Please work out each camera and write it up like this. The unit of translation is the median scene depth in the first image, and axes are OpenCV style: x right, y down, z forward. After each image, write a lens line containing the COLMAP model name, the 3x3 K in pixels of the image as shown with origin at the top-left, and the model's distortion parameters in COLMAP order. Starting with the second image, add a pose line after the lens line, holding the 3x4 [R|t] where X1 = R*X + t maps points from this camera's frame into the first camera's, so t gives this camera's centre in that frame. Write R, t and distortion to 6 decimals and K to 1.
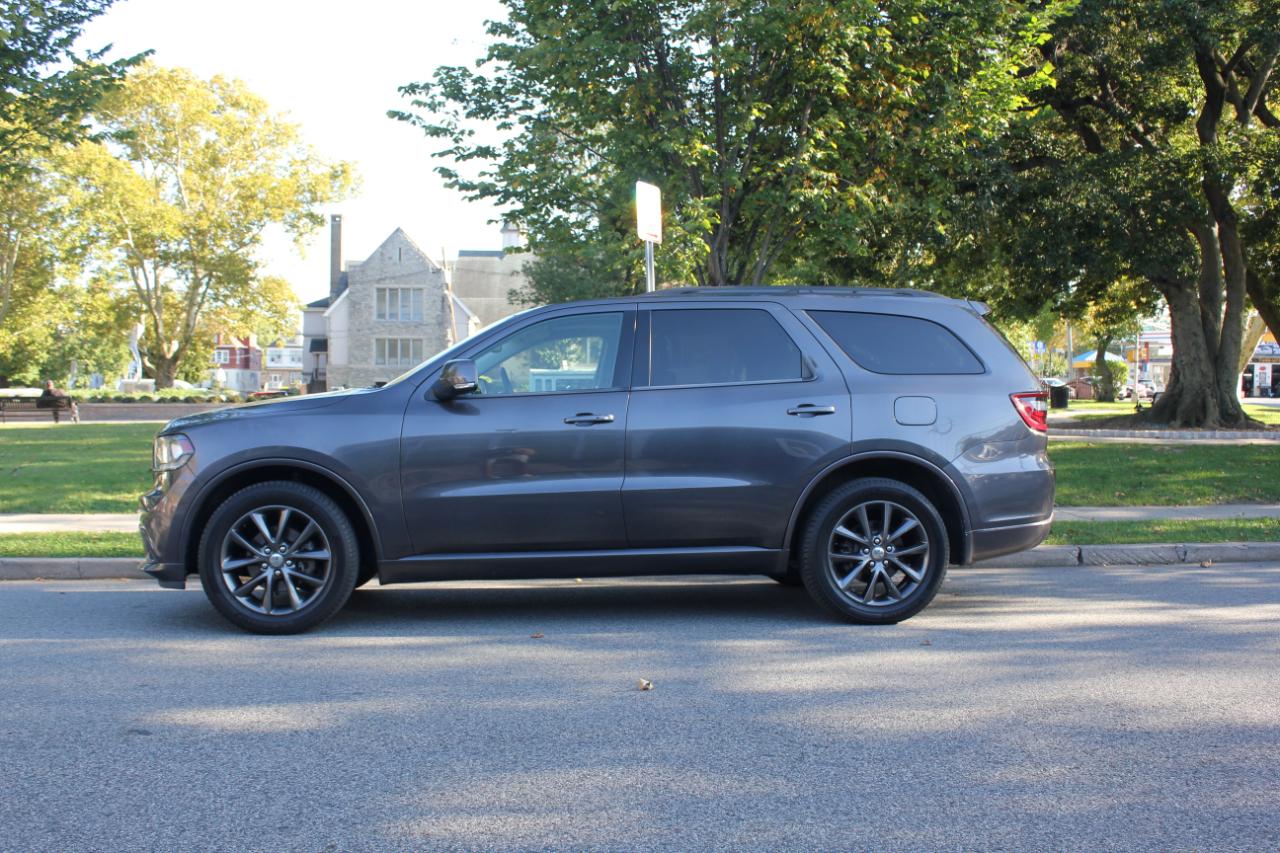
lens RADIAL K [[1172.6, 0, 596.0], [0, 1172.6, 417.4], [0, 0, 1]] dist [-0.082422, 0.000000]
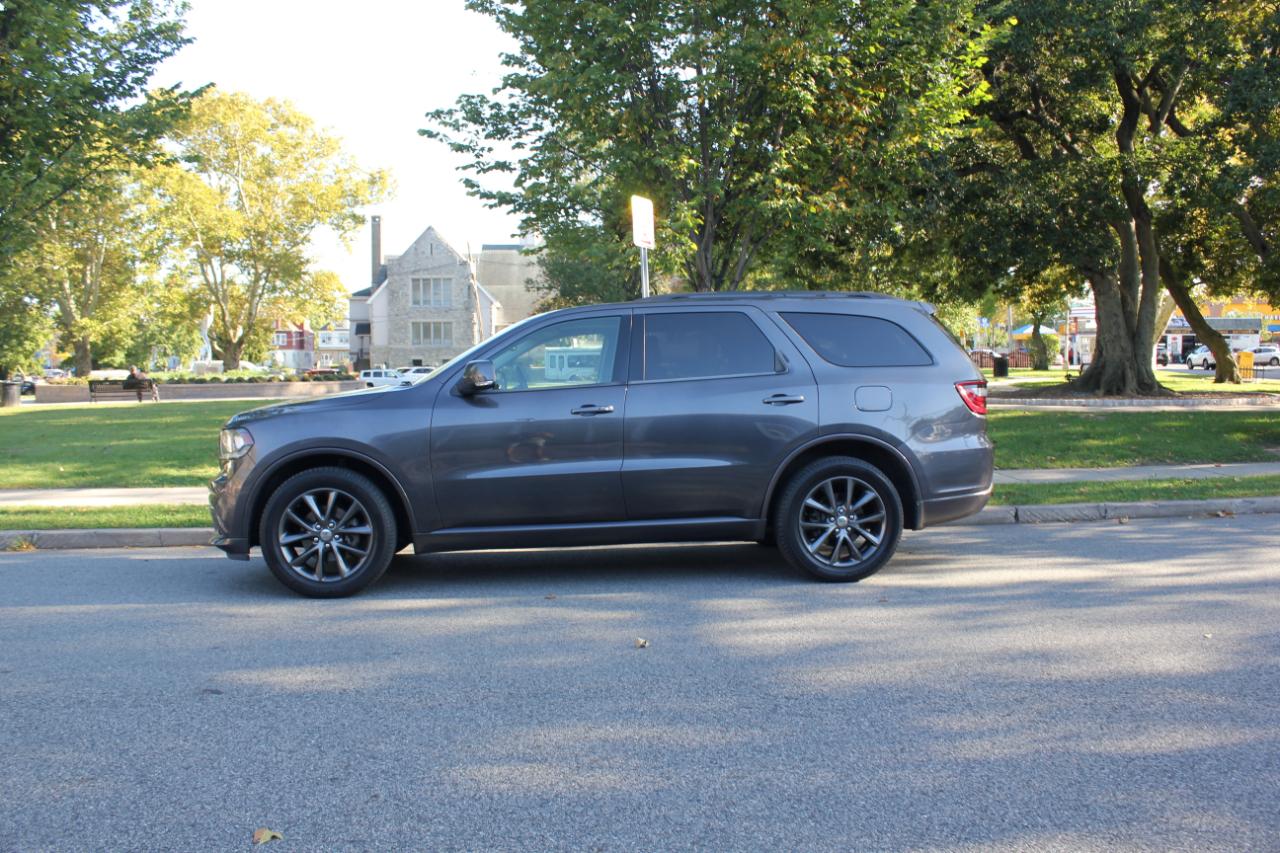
lens RADIAL K [[1011.9, 0, 597.8], [0, 1011.9, 417.6], [0, 0, 1]] dist [-0.116039, 0.027756]
pose [[0.999891, -0.013745, -0.005350, 0.004624], [0.013900, 0.999446, 0.030238, -0.020538], [0.004931, -0.030309, 0.999528, 0.000406]]
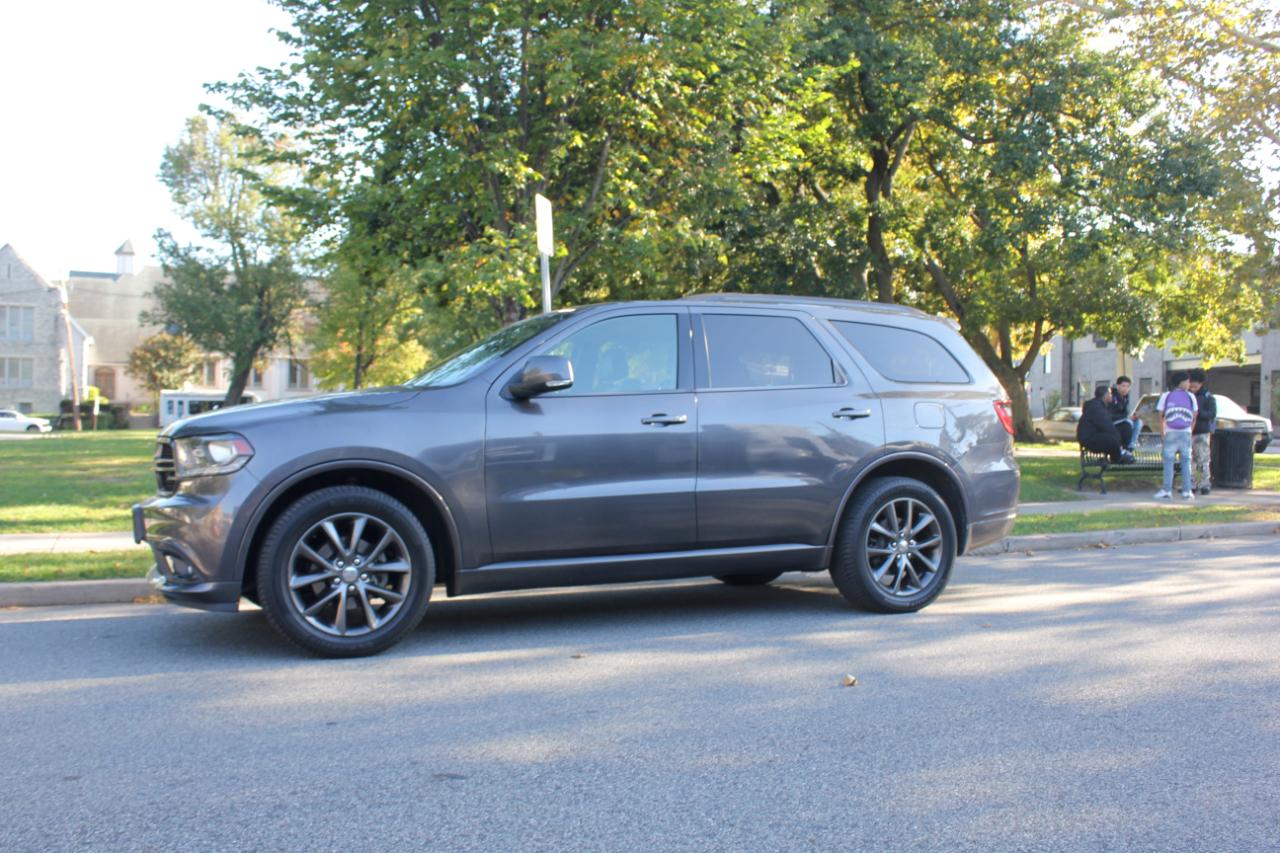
lens RADIAL K [[1102.3, 0, 573.9], [0, 1102.3, 417.9], [0, 0, 1]] dist [-0.093110, 0.007990]
pose [[0.947888, 0.008346, 0.318495, -0.364700], [-0.001921, 0.999788, -0.020481, 0.018582], [-0.318598, 0.018802, 0.947703, 0.137660]]
